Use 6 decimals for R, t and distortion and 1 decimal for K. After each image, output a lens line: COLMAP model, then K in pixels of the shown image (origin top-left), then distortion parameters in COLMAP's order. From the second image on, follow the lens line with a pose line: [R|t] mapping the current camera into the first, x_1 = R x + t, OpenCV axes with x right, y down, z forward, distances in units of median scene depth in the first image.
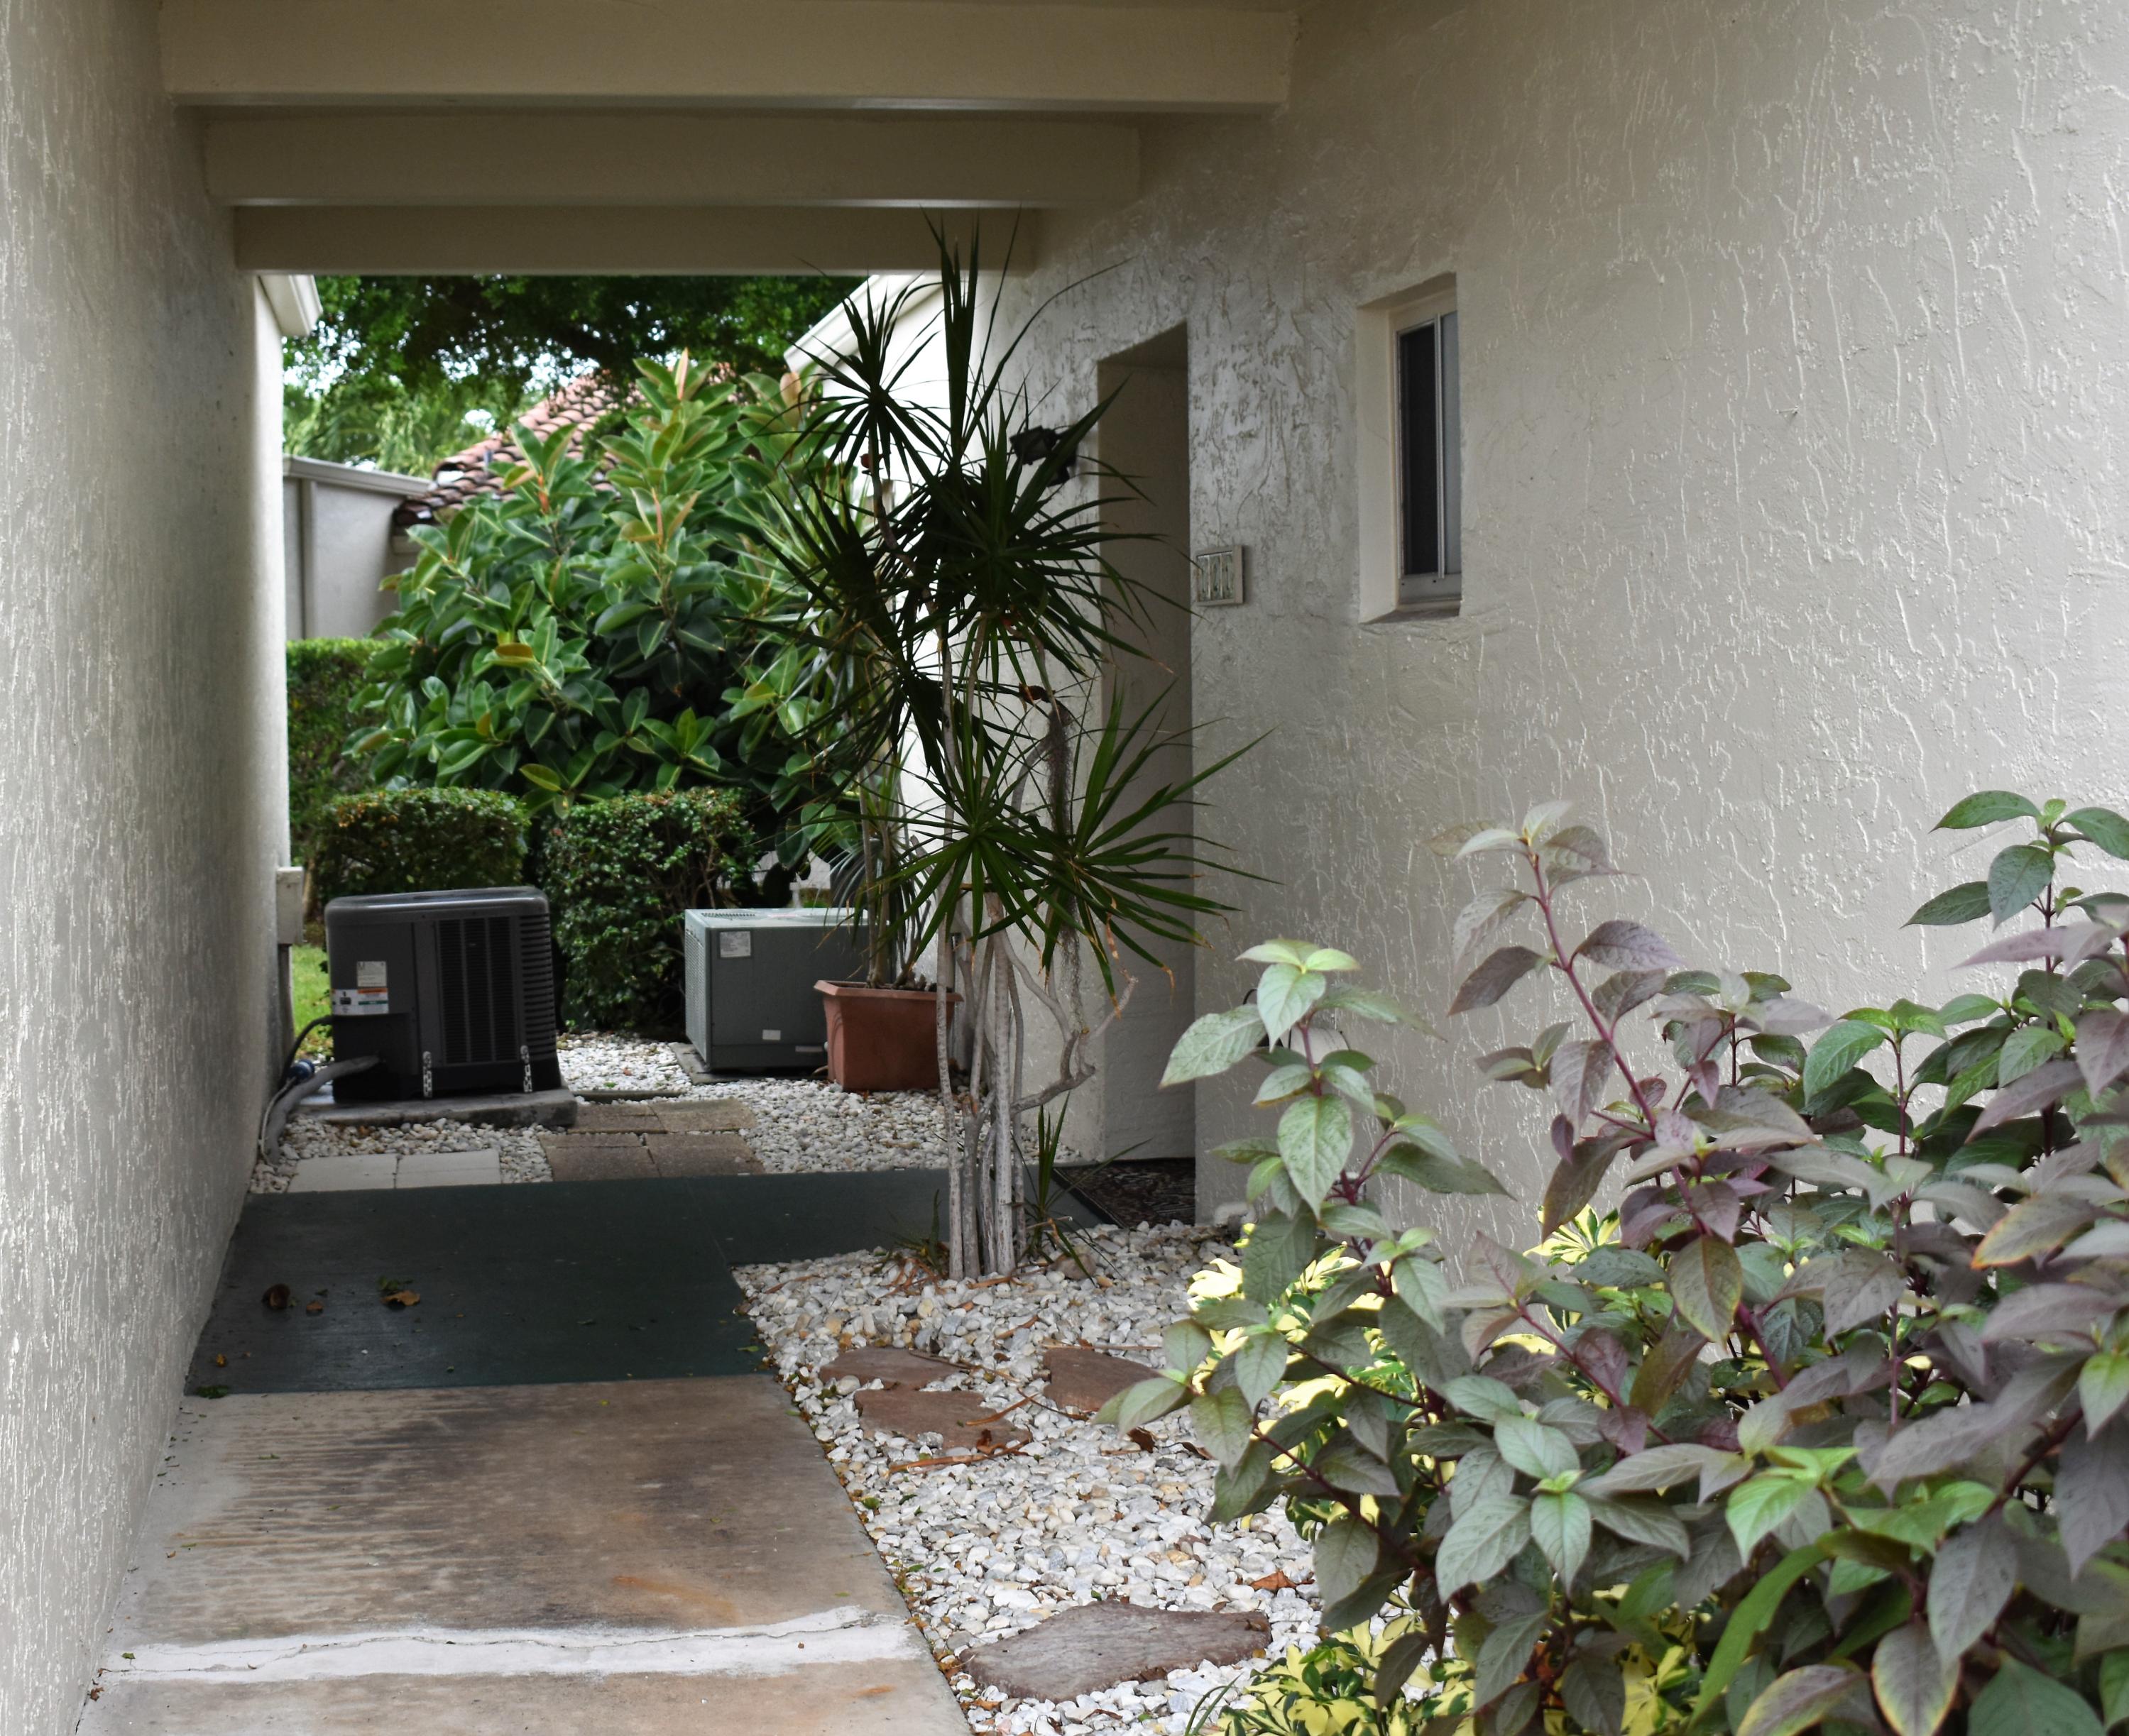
lens RADIAL K [[2713.2, 0, 1065.0], [0, 2713.2, 867.9], [0, 0, 1]] dist [-0.003915, 0.000000]
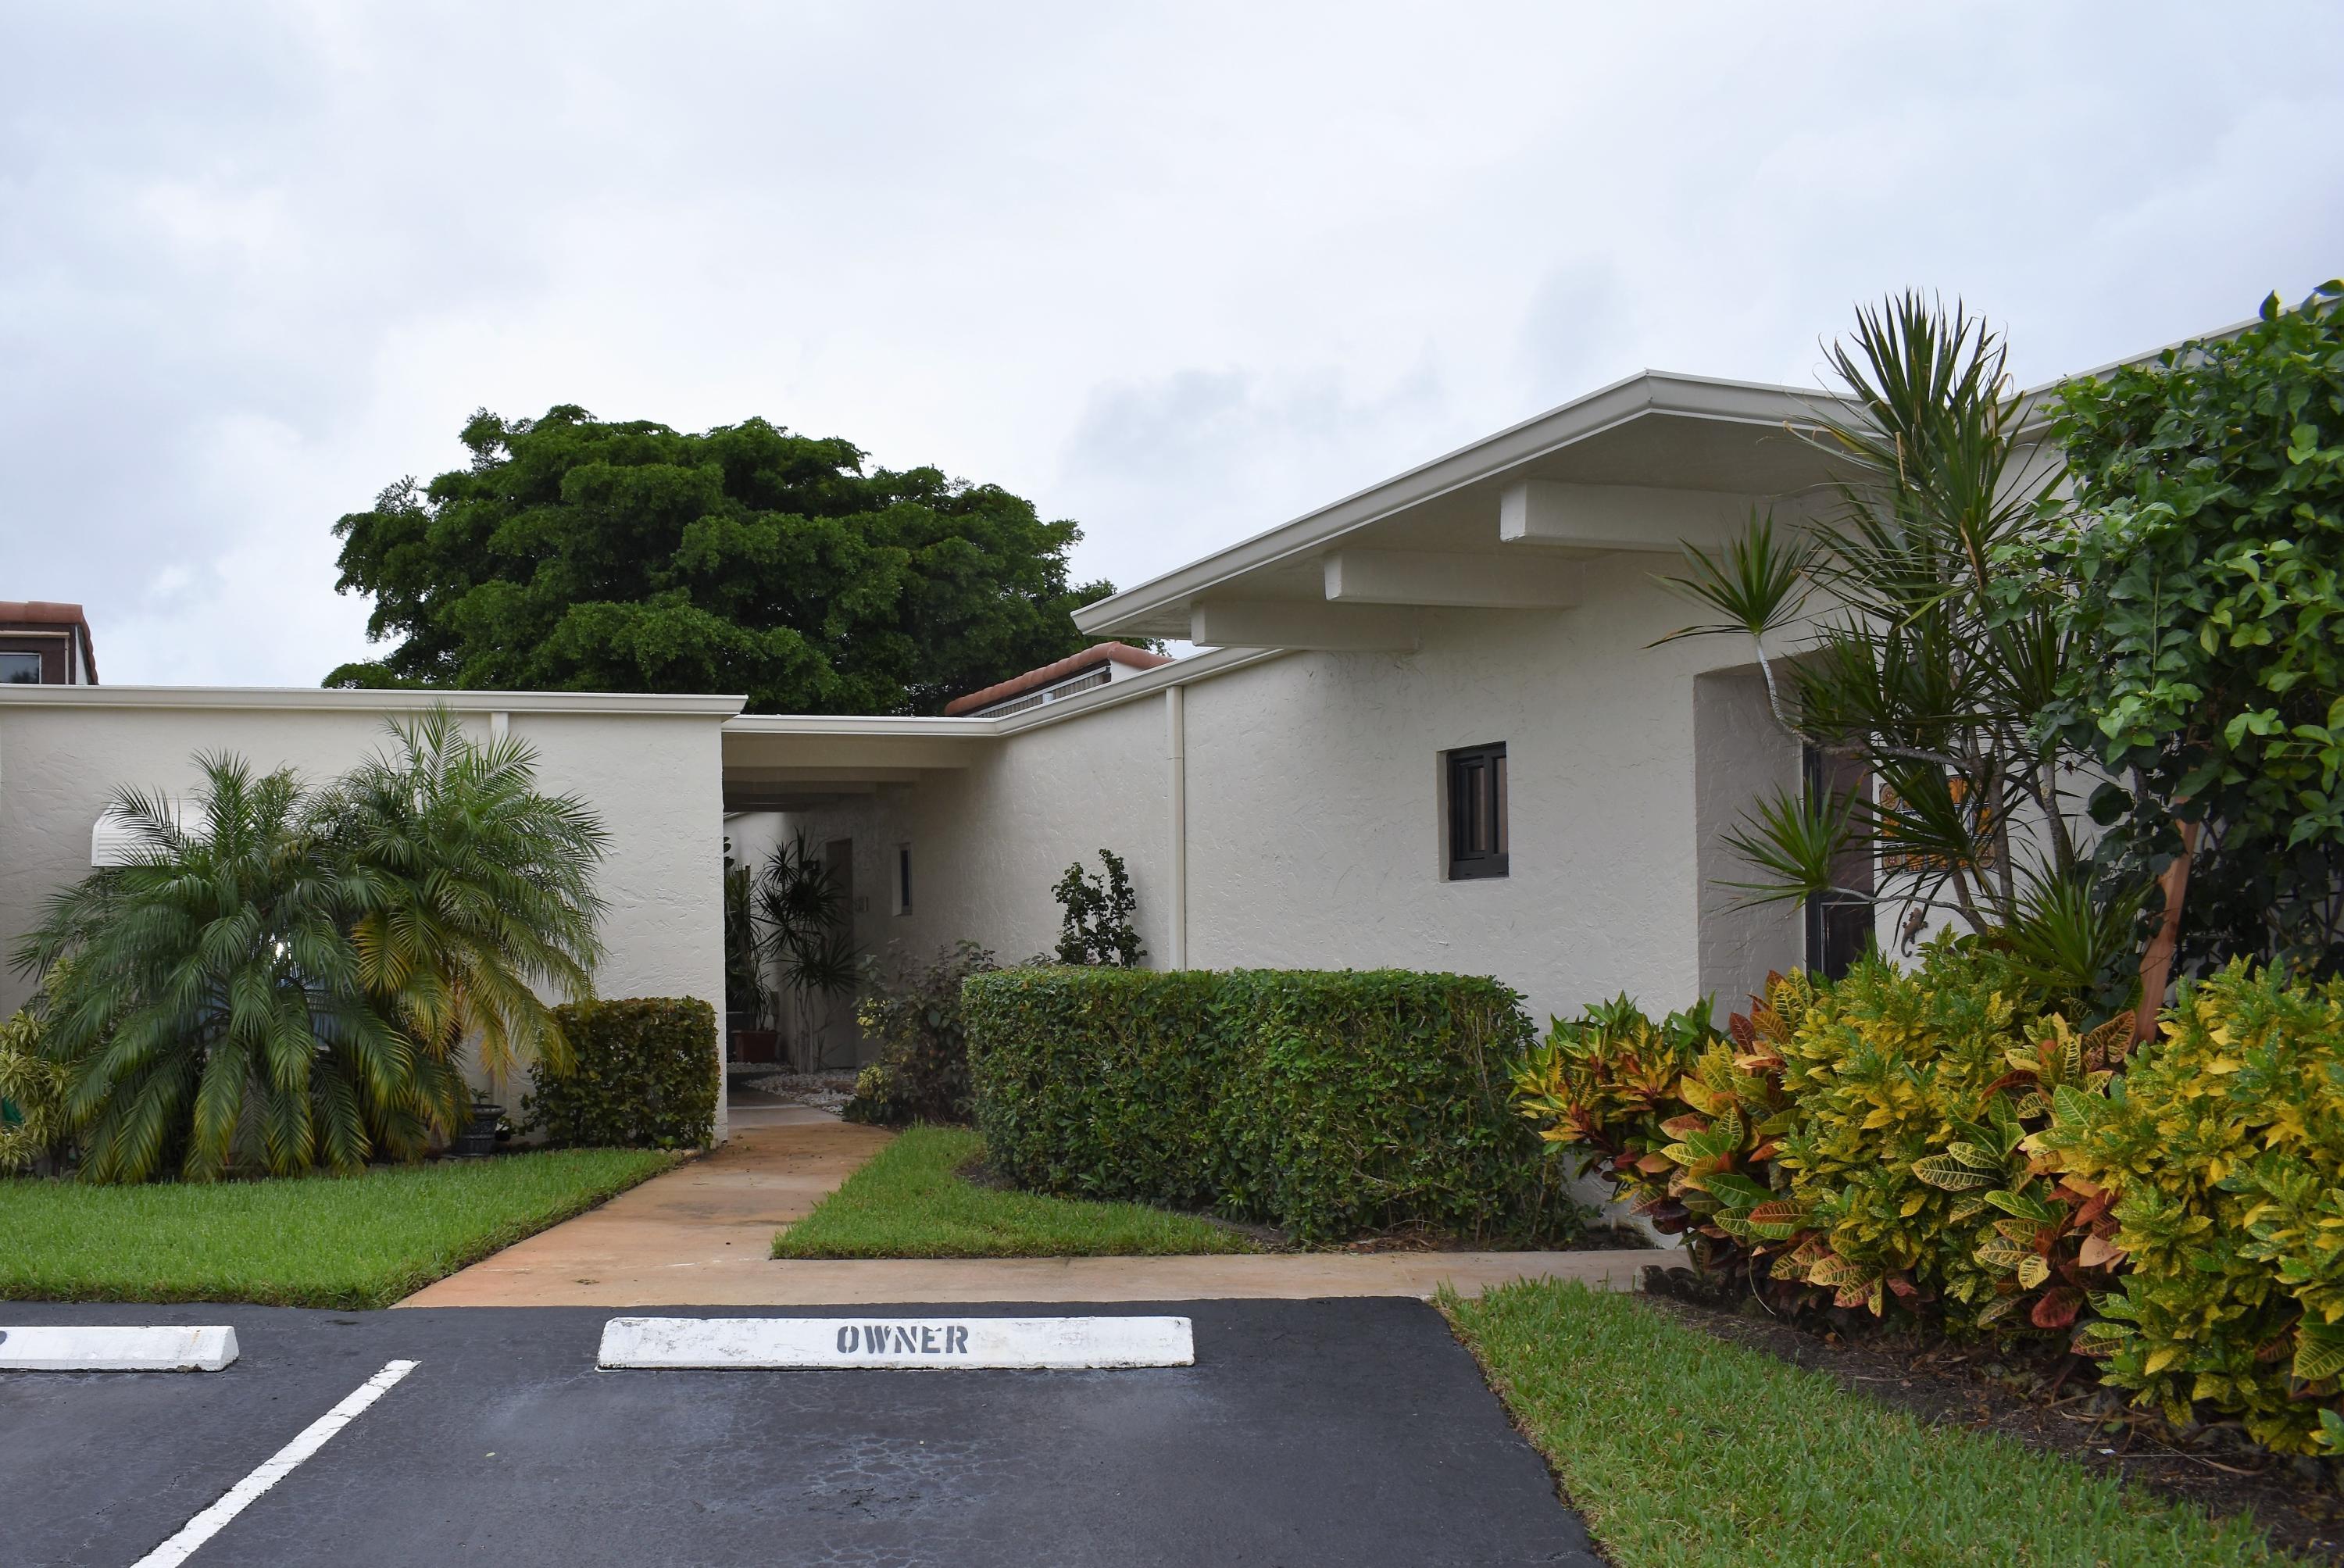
lens RADIAL K [[1863.0, 0, 1172.3], [0, 1863.0, 785.9], [0, 0, 1]] dist [-0.105580, 0.038382]
pose [[0.974988, 0.000397, 0.222259, -0.118087], [0.032315, 0.989119, -0.143526, 0.145716], [-0.219897, 0.147118, 0.964366, -2.017013]]
